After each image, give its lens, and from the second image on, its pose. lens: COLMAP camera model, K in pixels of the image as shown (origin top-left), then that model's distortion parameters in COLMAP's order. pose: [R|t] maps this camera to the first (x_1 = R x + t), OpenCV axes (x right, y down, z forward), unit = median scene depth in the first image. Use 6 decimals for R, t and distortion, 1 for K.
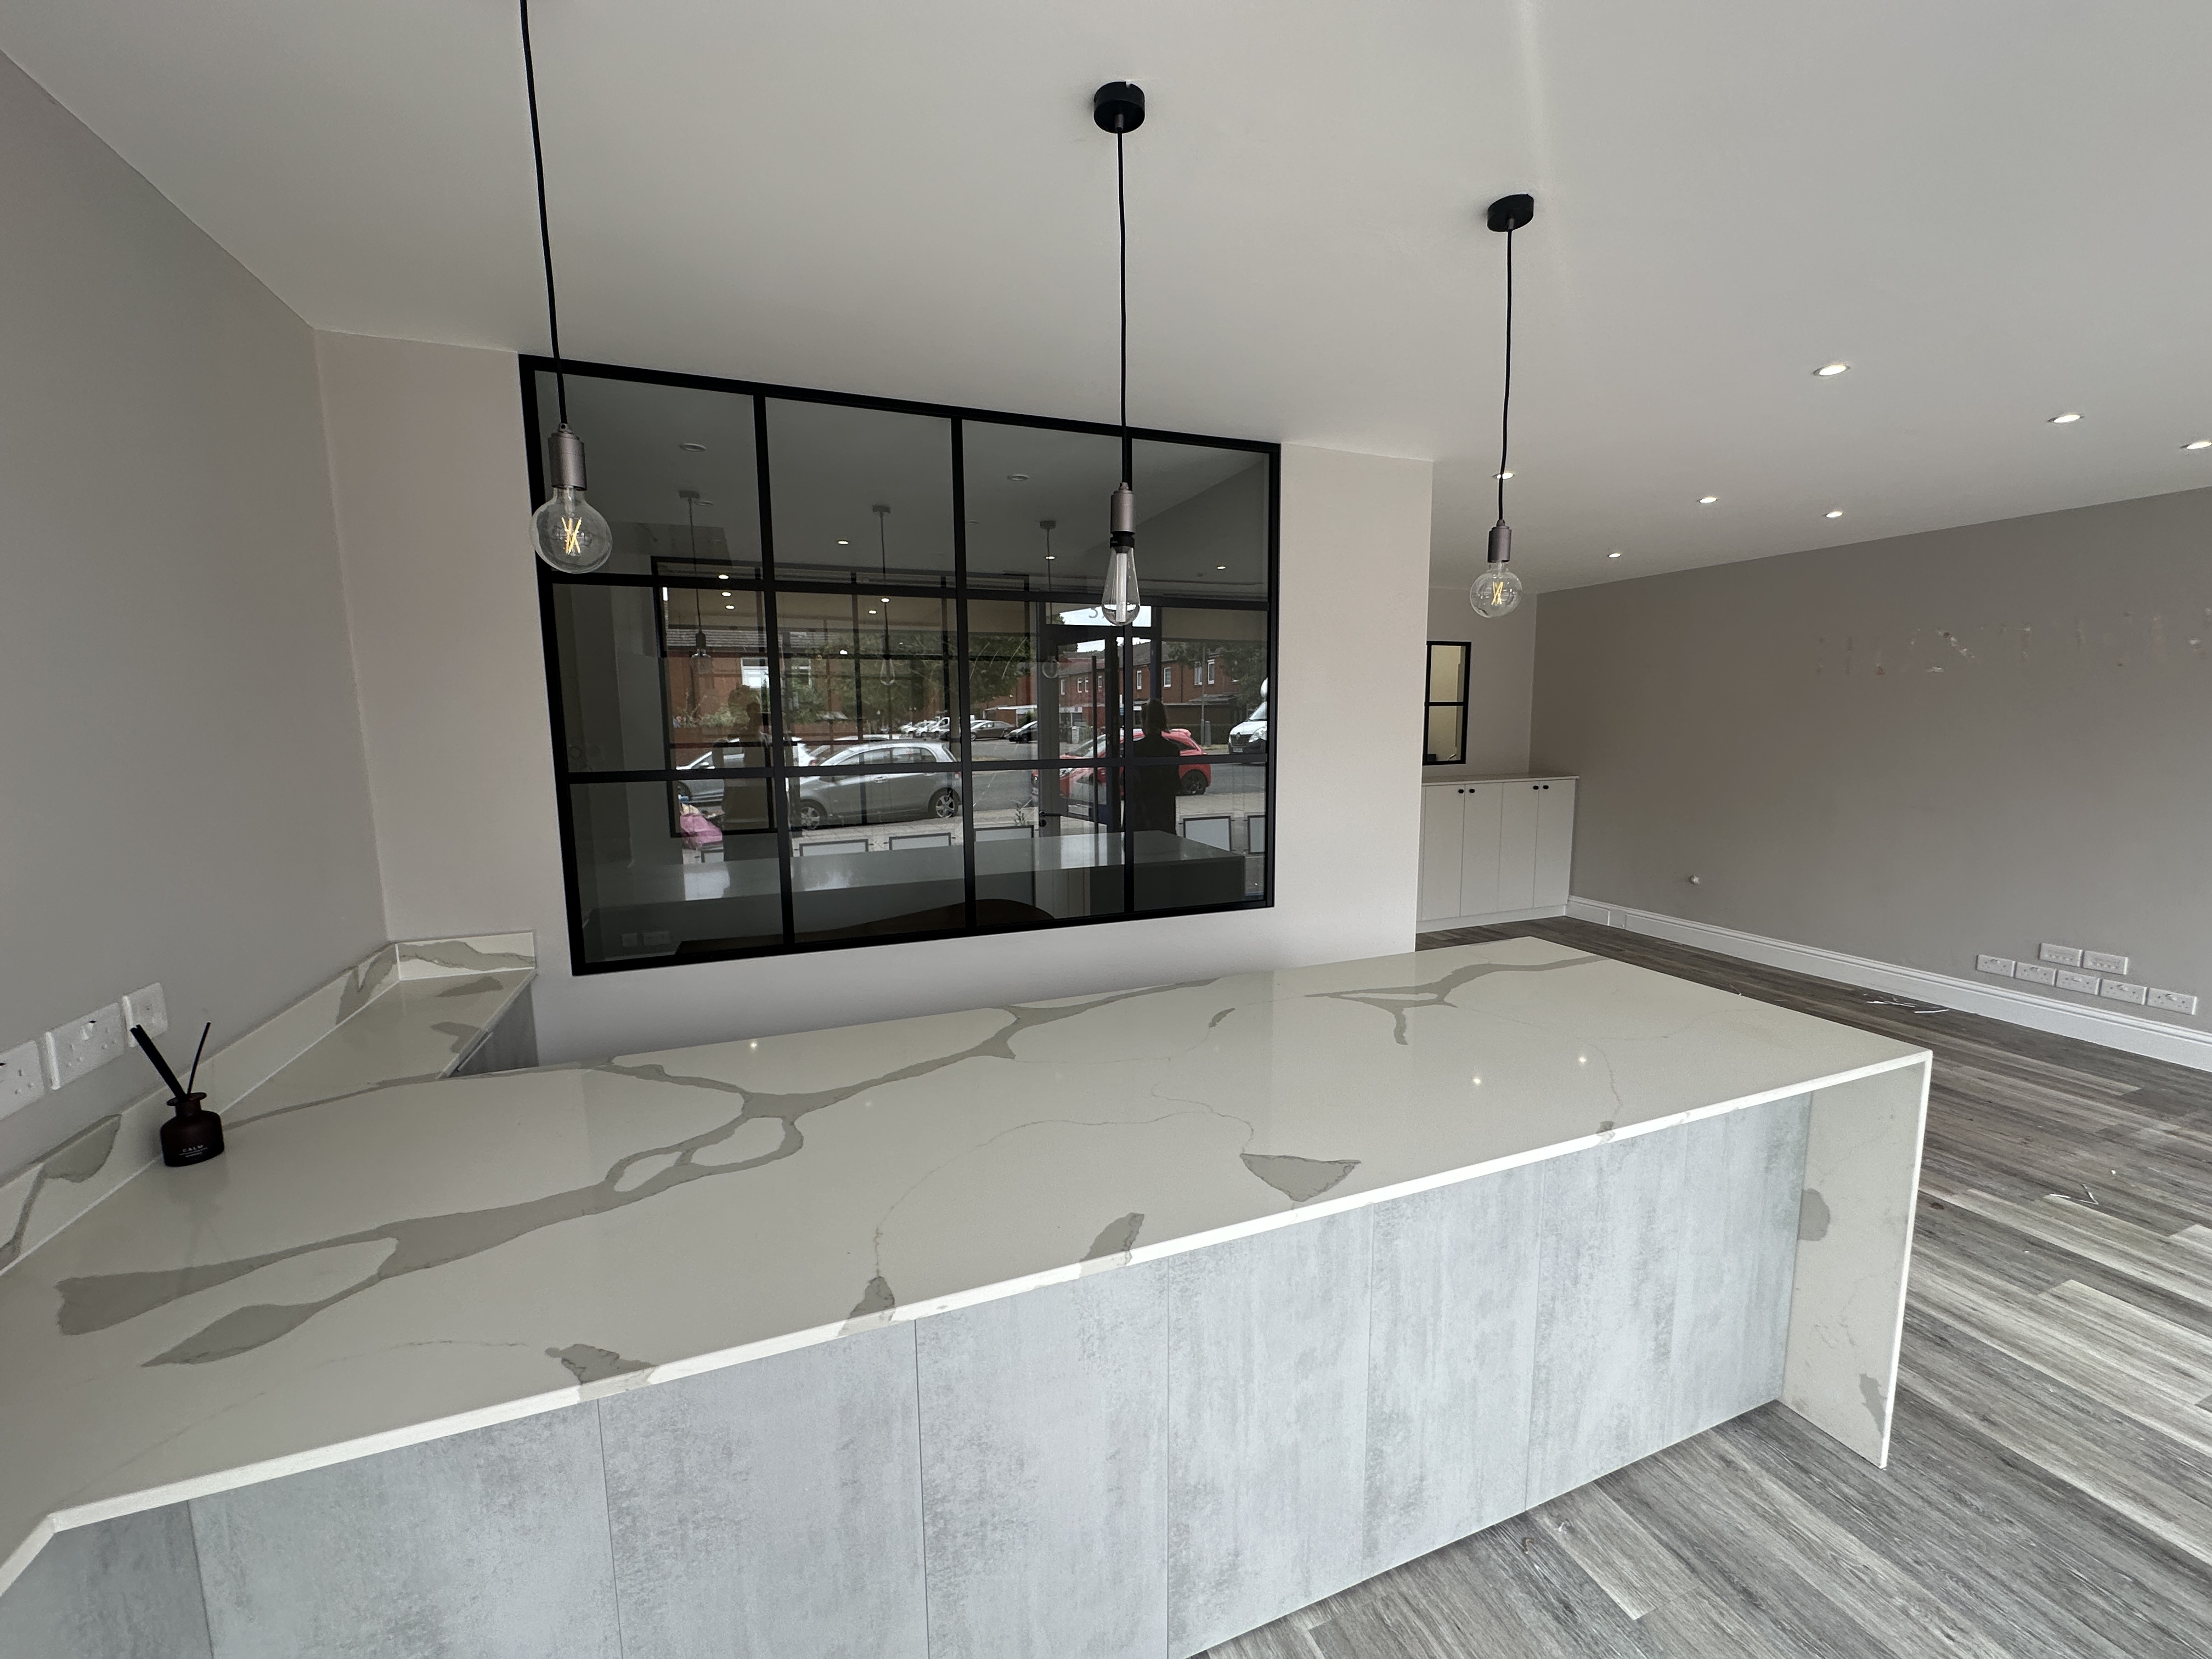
lens RADIAL K [[884.8, 0, 1108.3], [0, 884.8, 828.4], [0, 0, 1]] dist [-0.006972, 0.001159]
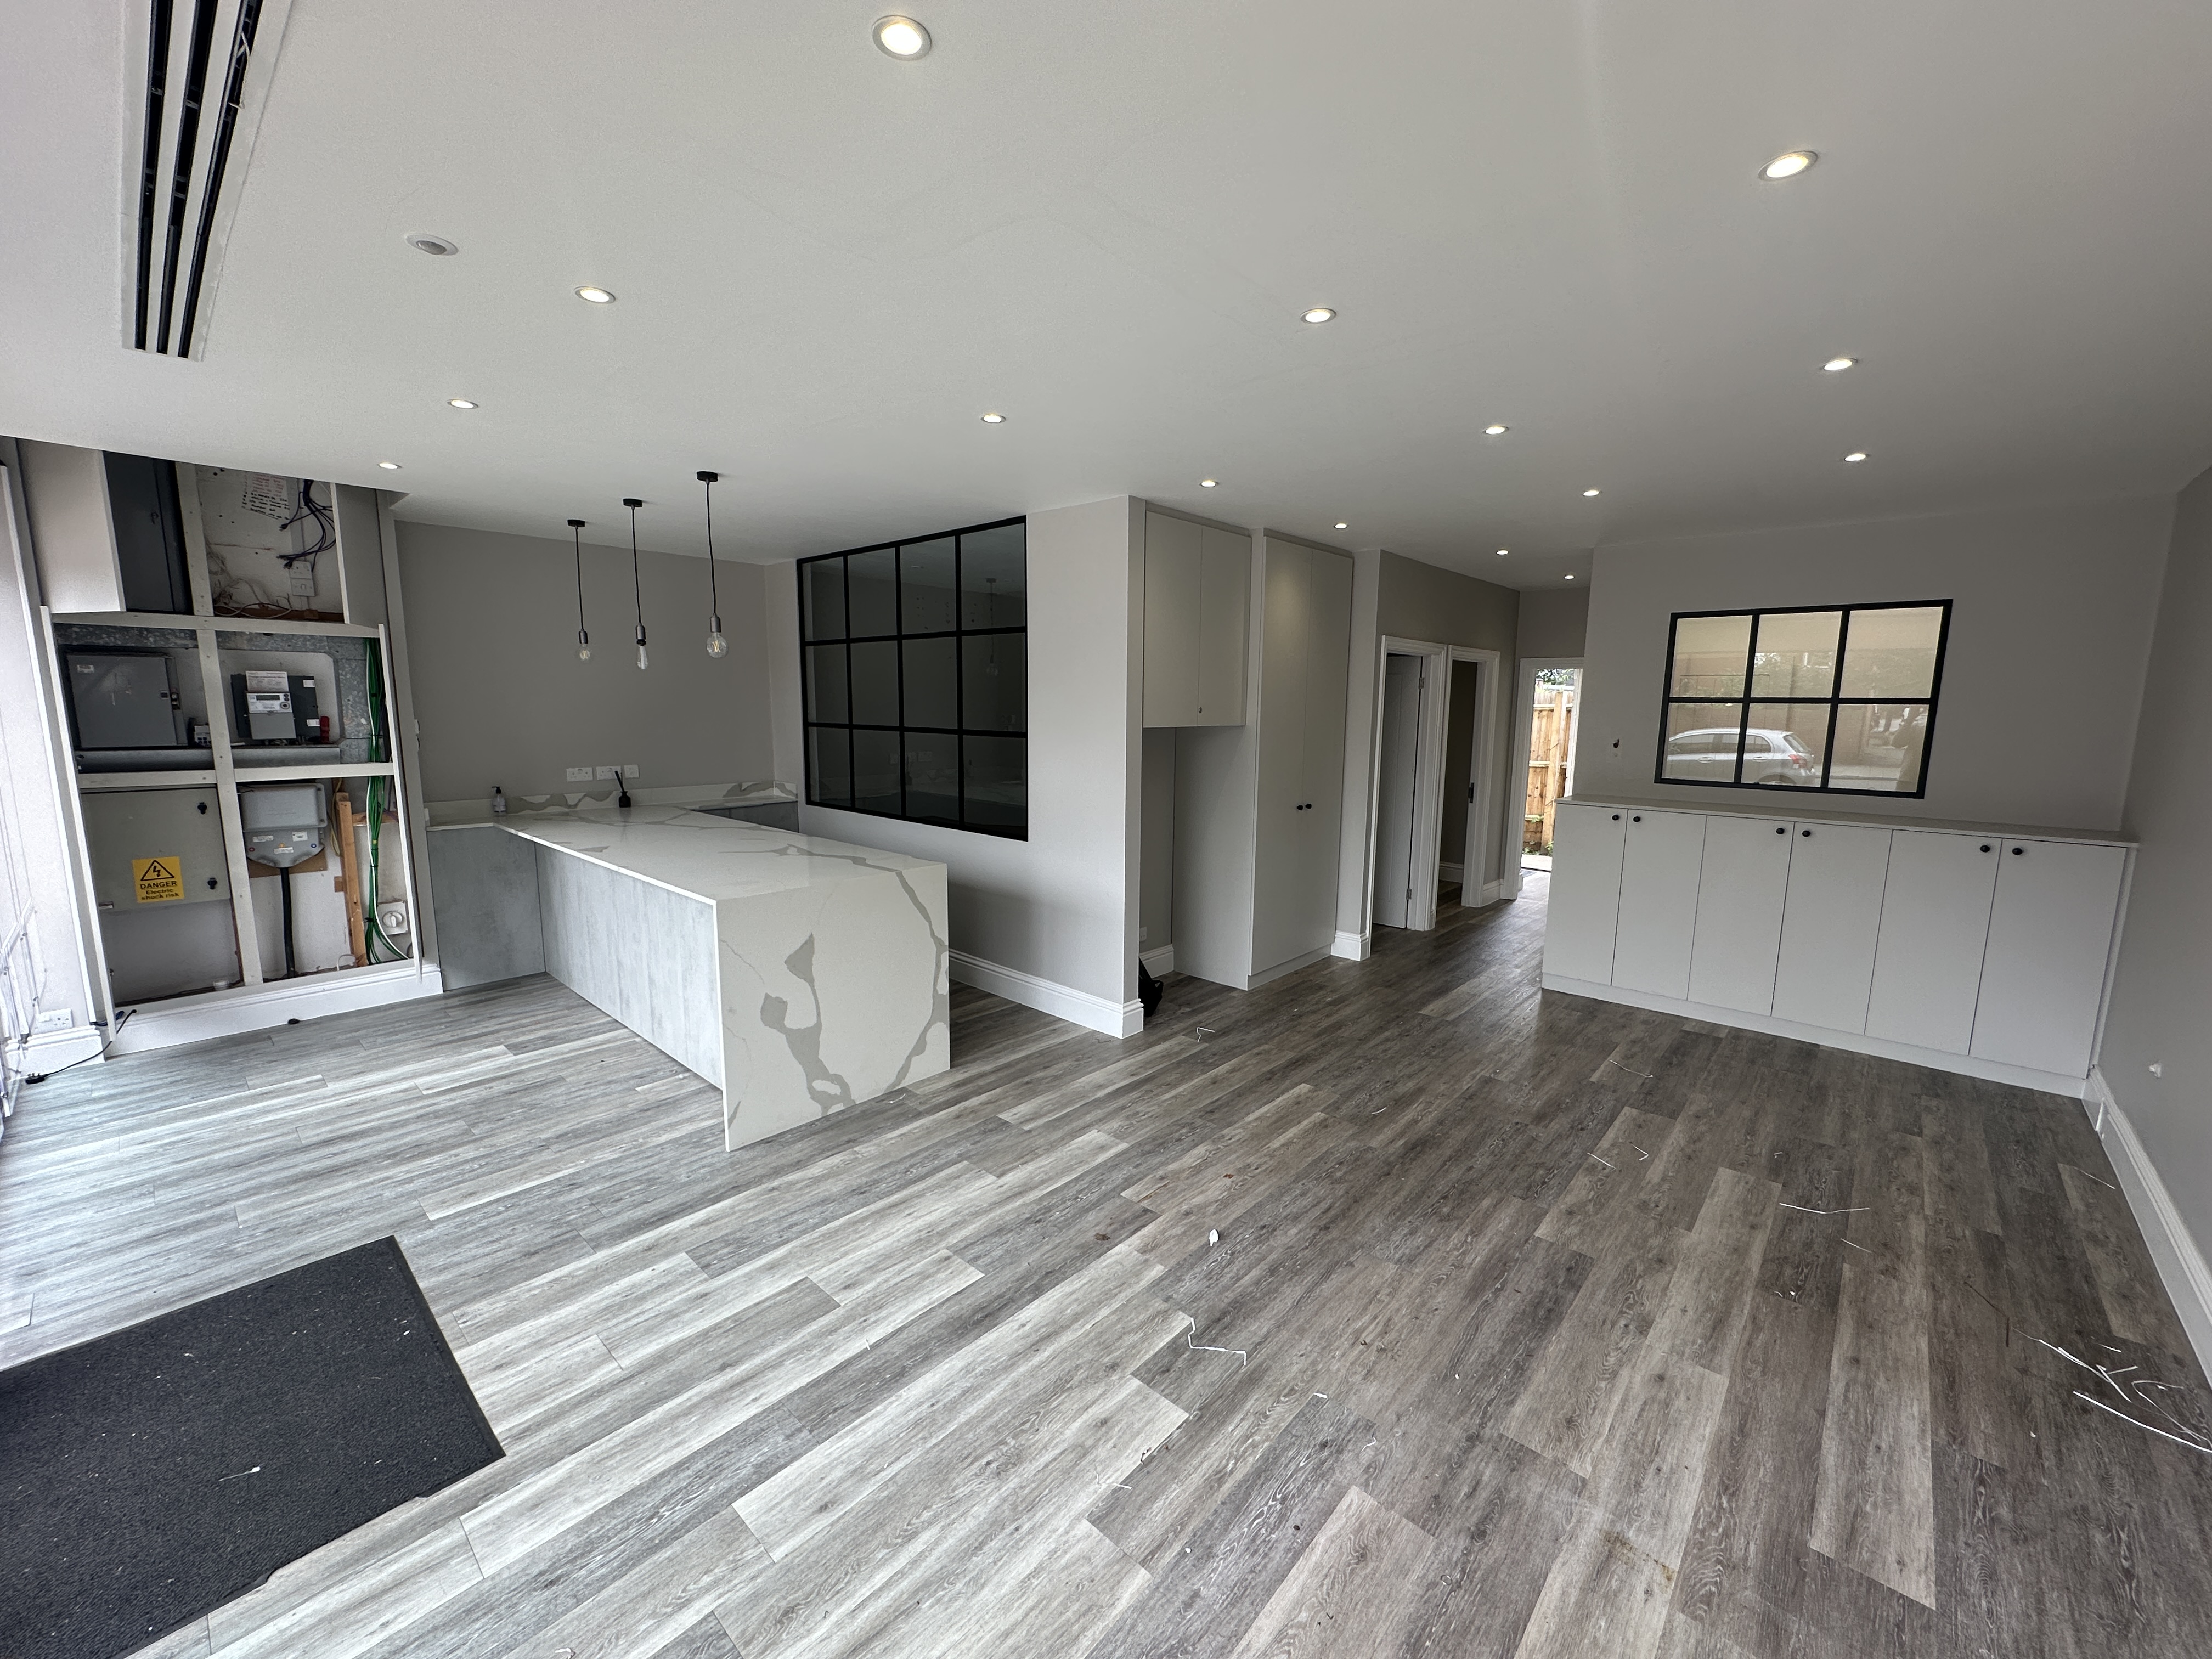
lens RADIAL K [[884.8, 0, 1108.7], [0, 884.8, 833.4], [0, 0, 1]] dist [-0.006972, 0.001159]
pose [[0.442798, 0.143164, -0.885118, 1.357006], [-0.128195, 0.987137, 0.095533, -0.068975], [0.887410, 0.071165, 0.455455, 0.430243]]
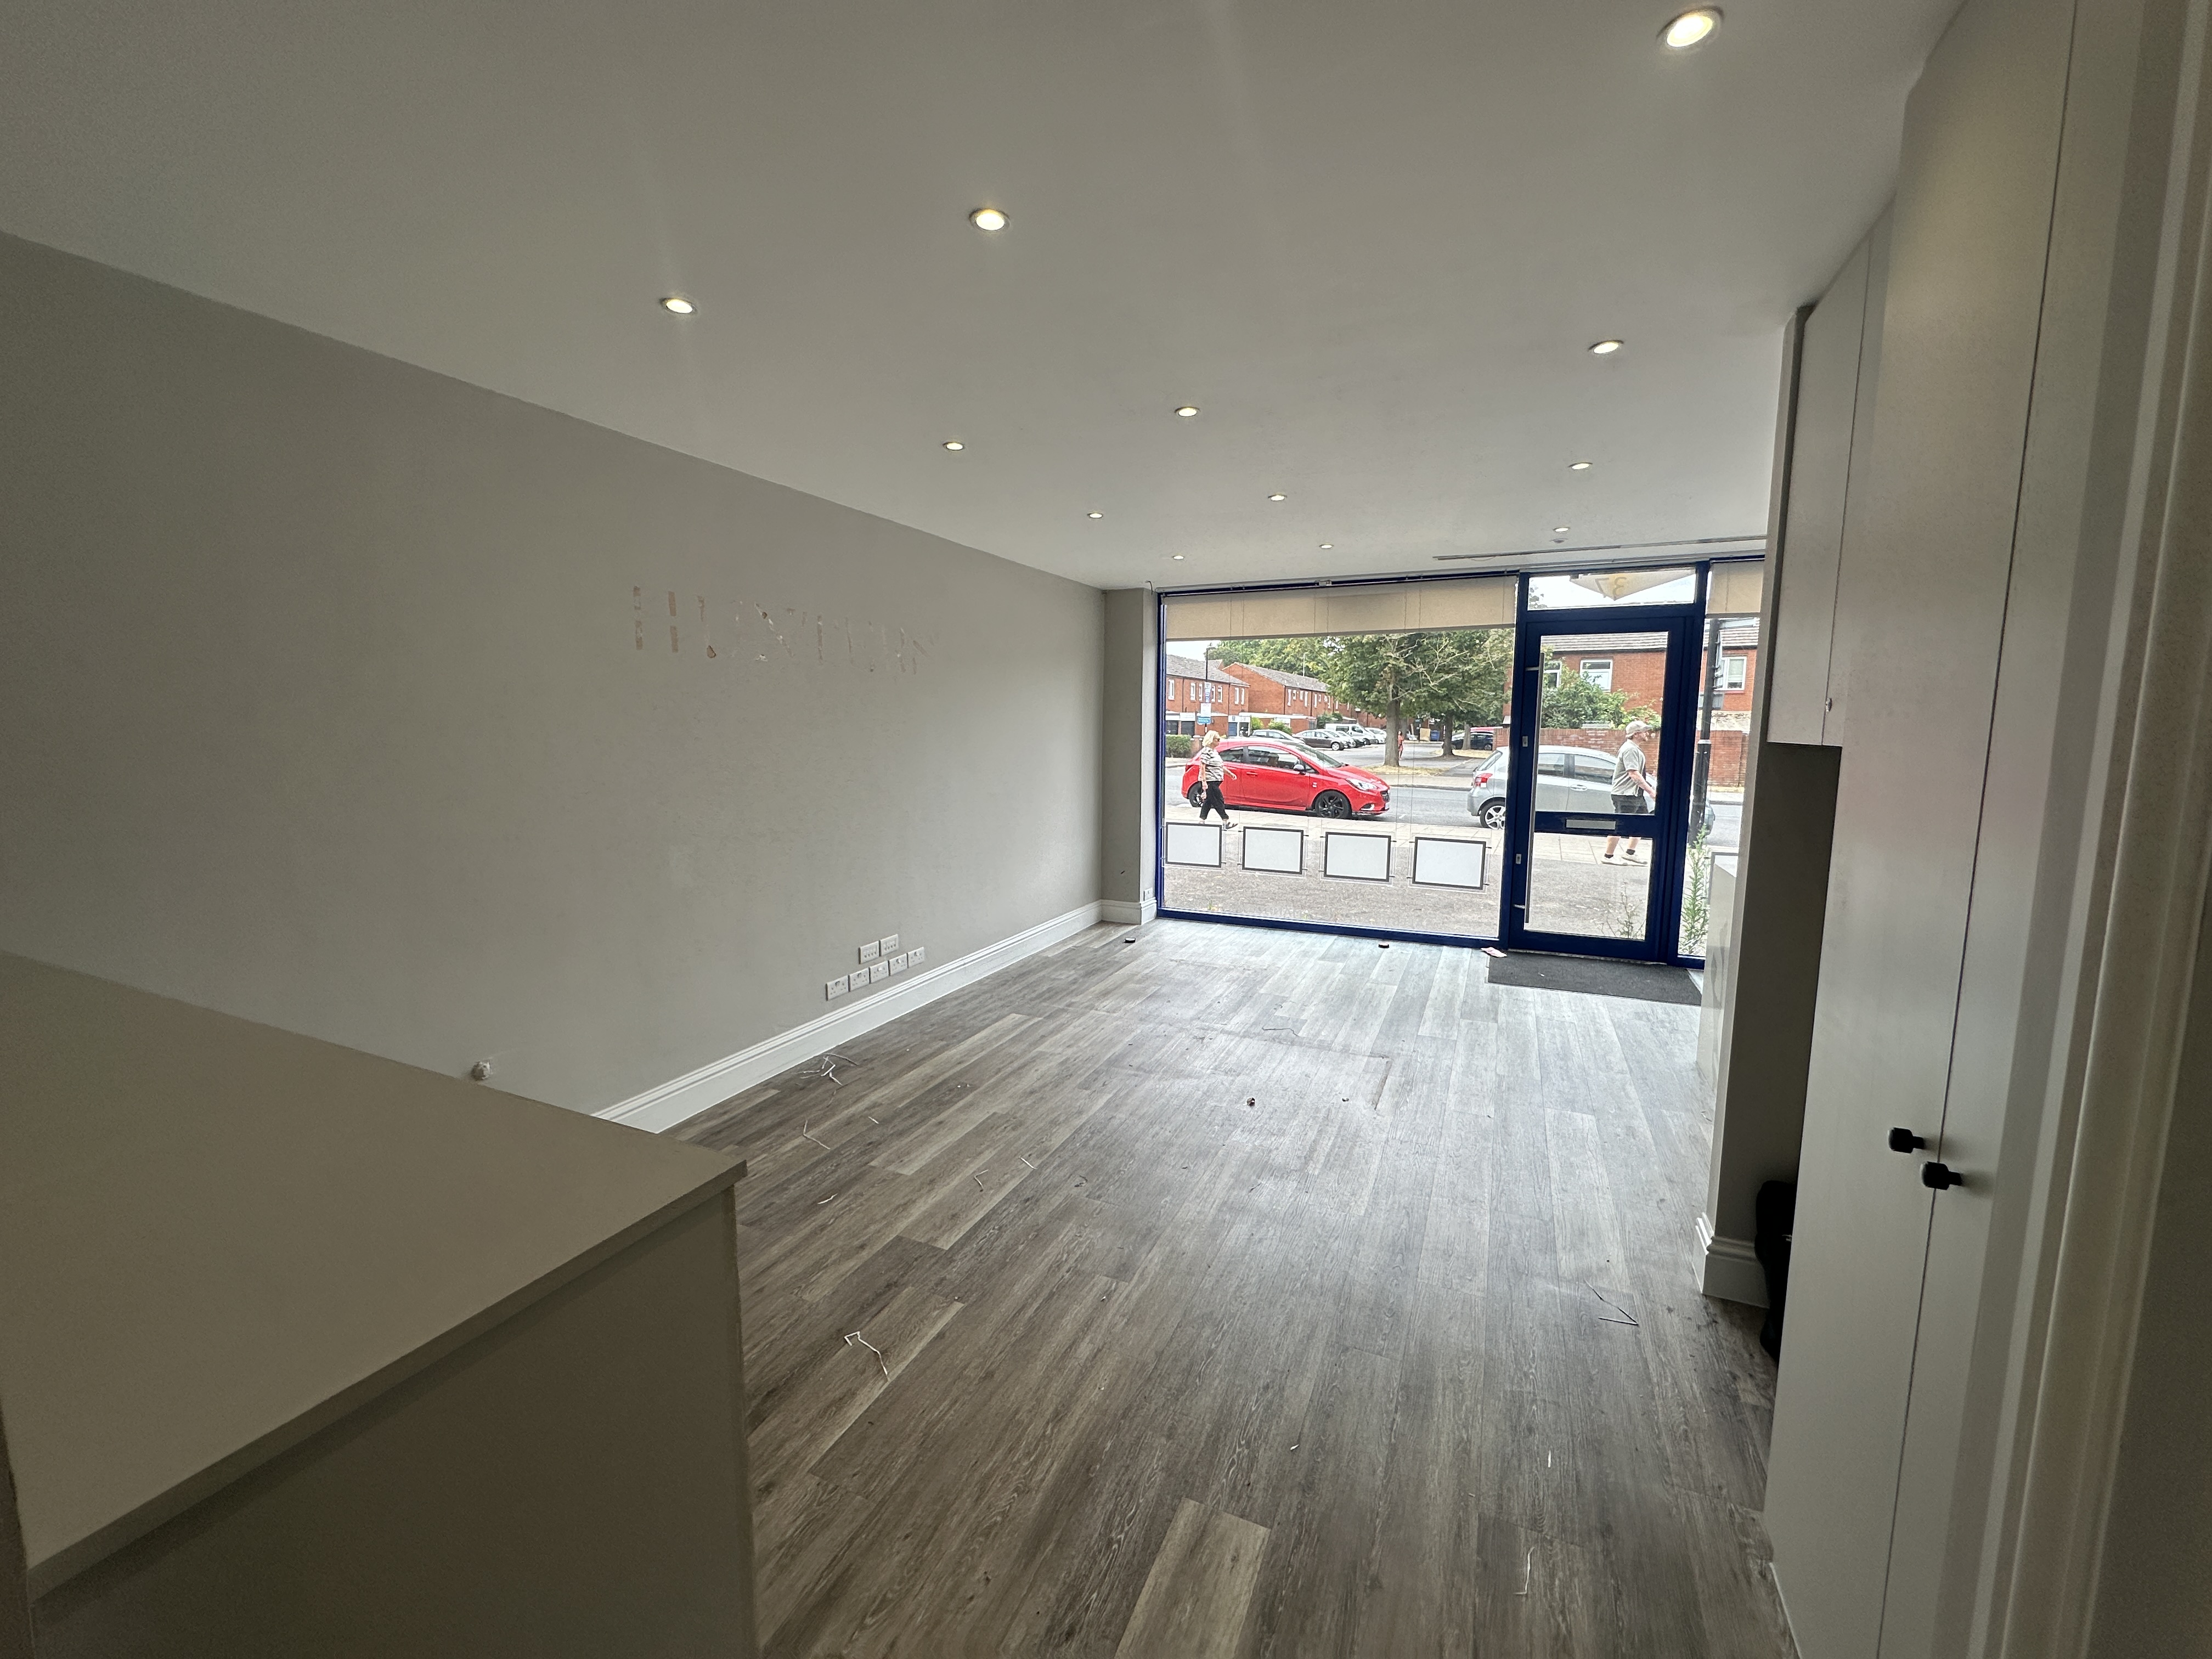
lens RADIAL K [[884.8, 0, 1106.6], [0, 884.8, 827.1], [0, 0, 1]] dist [-0.006972, 0.001159]
pose [[-0.692456, -0.079931, 0.717018, 0.203110], [0.095485, 0.974947, 0.200898, -0.210518], [-0.715113, 0.207578, -0.667476, 1.736445]]
